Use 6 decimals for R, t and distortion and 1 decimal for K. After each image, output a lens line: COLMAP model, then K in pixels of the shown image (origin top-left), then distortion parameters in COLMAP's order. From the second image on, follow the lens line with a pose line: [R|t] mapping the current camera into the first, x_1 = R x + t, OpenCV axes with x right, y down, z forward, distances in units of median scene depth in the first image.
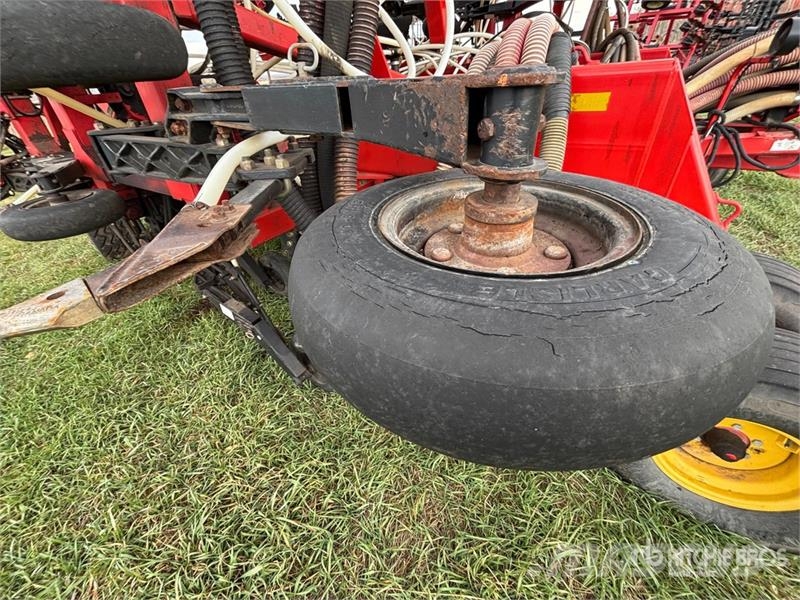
lens RADIAL K [[322.5, 0, 400.3], [0, 322.5, 299.1], [0, 0, 1]] dist [-0.005767, 0.001355]
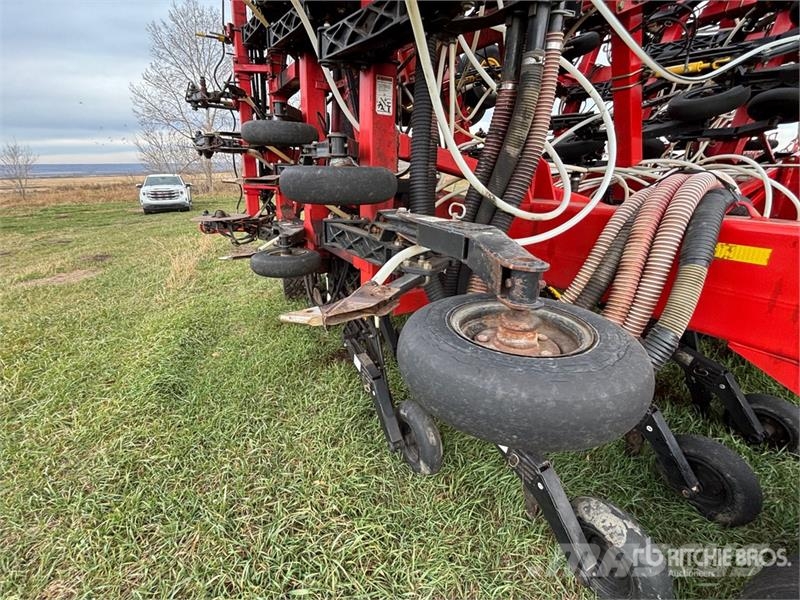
lens RADIAL K [[322.5, 0, 403.5], [0, 322.5, 295.8], [0, 0, 1]] dist [-0.005767, 0.001355]
pose [[0.891027, 0.209220, -0.402862, 0.064191], [-0.312771, 0.926143, -0.210792, 0.024655], [0.329006, 0.313825, 0.890657, -0.130335]]
